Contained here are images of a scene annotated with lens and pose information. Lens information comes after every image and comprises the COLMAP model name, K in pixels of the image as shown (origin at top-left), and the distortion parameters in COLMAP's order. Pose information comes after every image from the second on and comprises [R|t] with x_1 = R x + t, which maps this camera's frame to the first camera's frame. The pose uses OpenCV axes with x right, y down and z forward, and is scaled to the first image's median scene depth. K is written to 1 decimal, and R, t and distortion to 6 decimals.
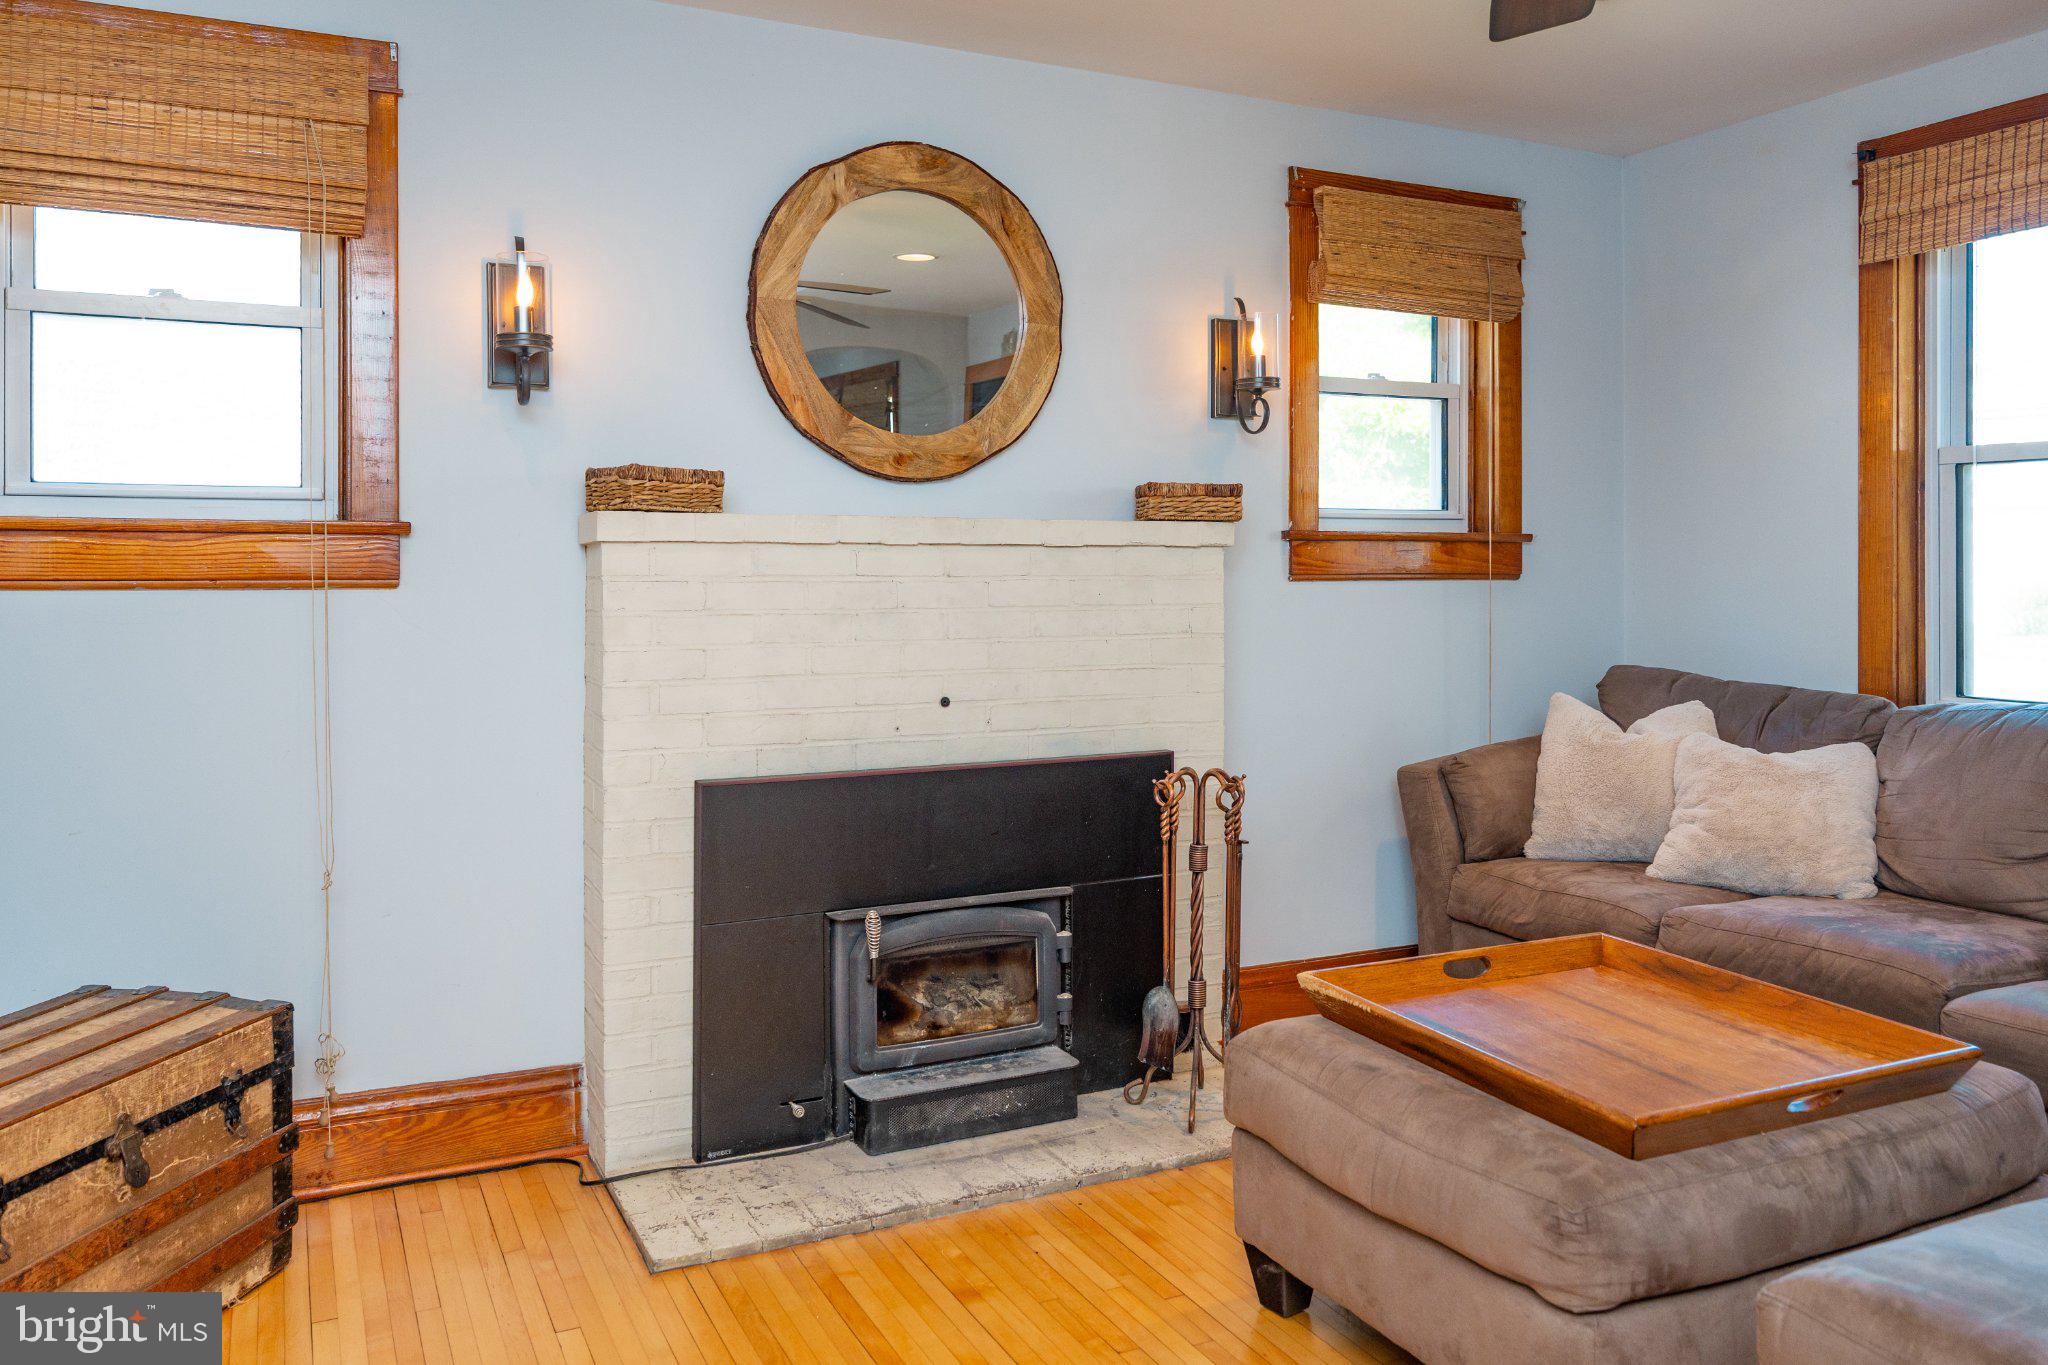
lens RADIAL K [[1570.3, 0, 987.9], [0, 1570.3, 569.9], [0, 0, 1]] dist [-0.007491, 0.003584]
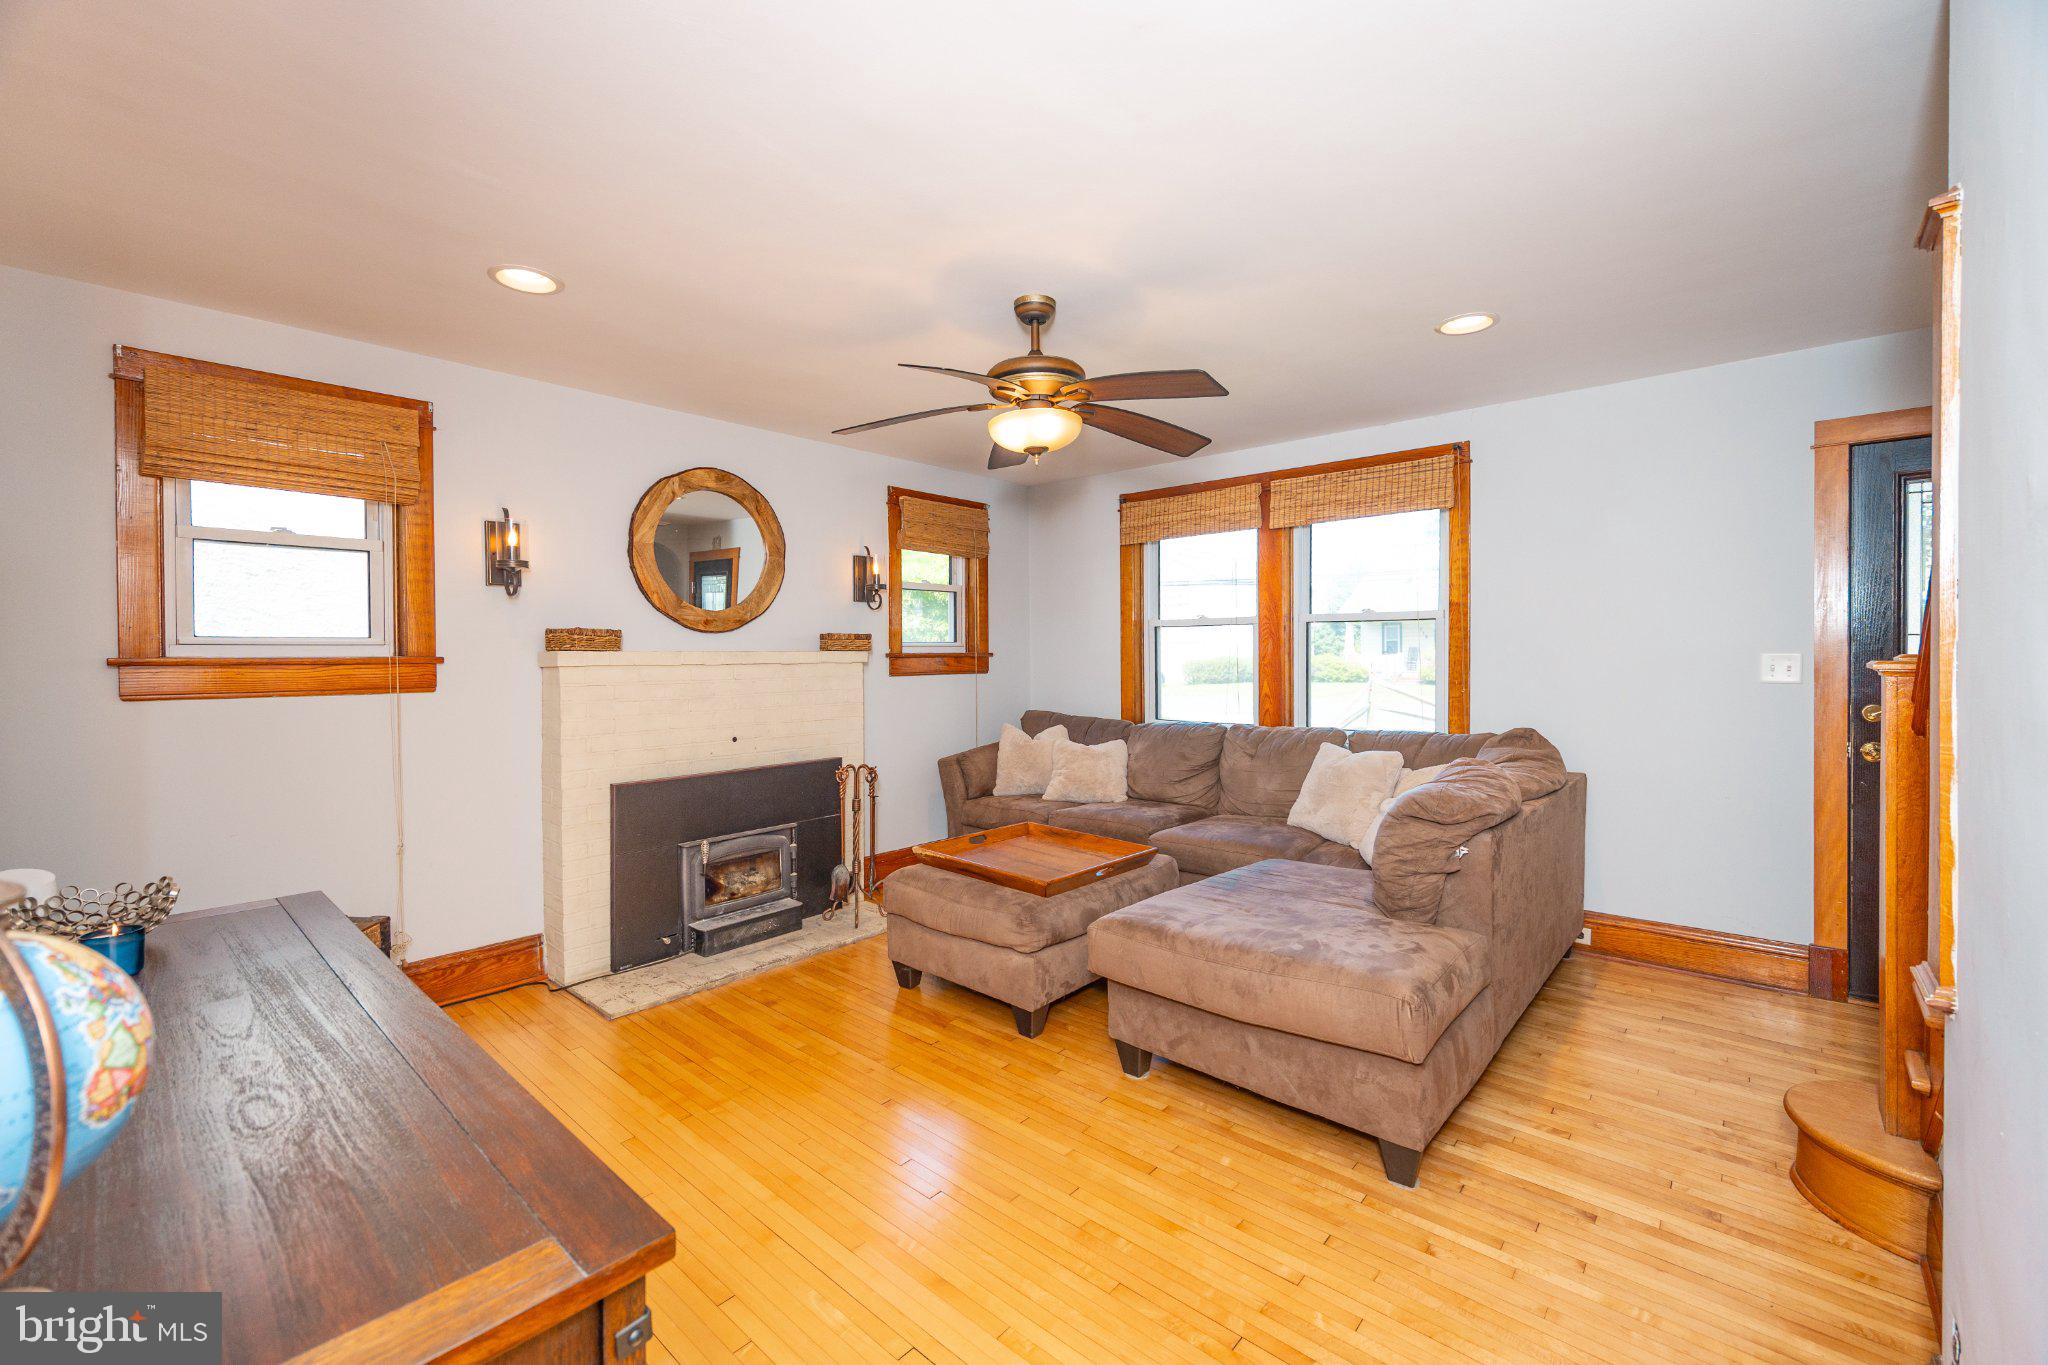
lens RADIAL K [[864.1, 0, 1029.3], [0, 864.1, 677.2], [0, 0, 1]] dist [0.000131, 0.000026]
pose [[0.922295, -0.016395, 0.386138, -0.110205], [0.007256, 0.999658, 0.025112, -0.025125], [-0.386418, -0.020359, 0.922099, -0.214100]]
